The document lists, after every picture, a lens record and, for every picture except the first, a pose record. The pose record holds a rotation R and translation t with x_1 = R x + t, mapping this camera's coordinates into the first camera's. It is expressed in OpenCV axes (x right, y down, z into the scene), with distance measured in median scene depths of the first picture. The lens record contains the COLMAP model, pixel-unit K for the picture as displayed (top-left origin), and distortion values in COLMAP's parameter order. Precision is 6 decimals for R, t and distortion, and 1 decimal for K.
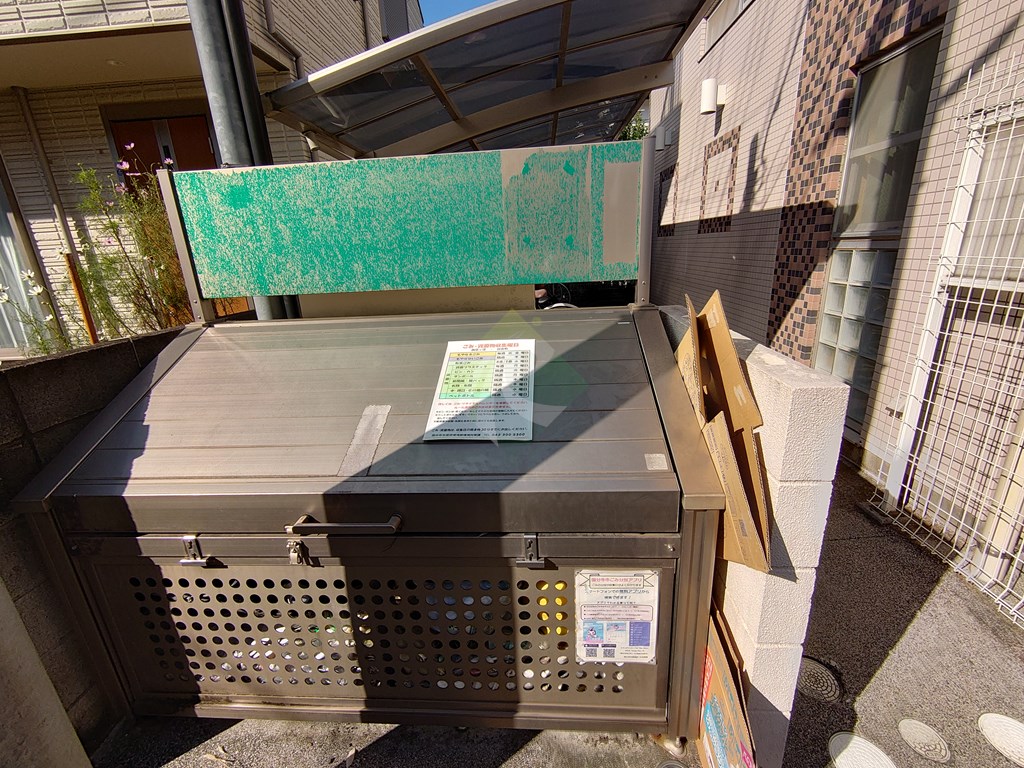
lens RADIAL K [[445.2, 0, 509.6], [0, 445.2, 385.0], [0, 0, 1]] dist [0.000670, 0.000289]
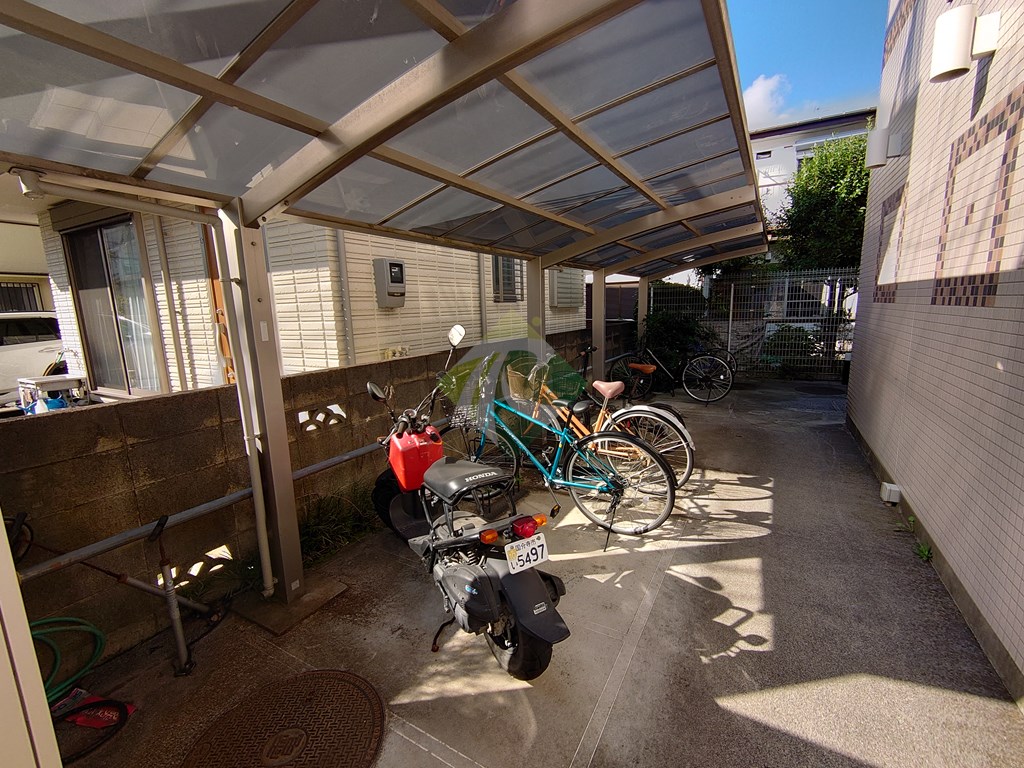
lens RADIAL K [[445.2, 0, 514.3], [0, 445.2, 382.8], [0, 0, 1]] dist [0.000670, 0.000289]
pose [[0.896078, 0.096324, -0.433319, 0.236363], [-0.142961, 0.986784, -0.076279, -0.148547], [0.420245, 0.130300, 0.898007, 0.358003]]
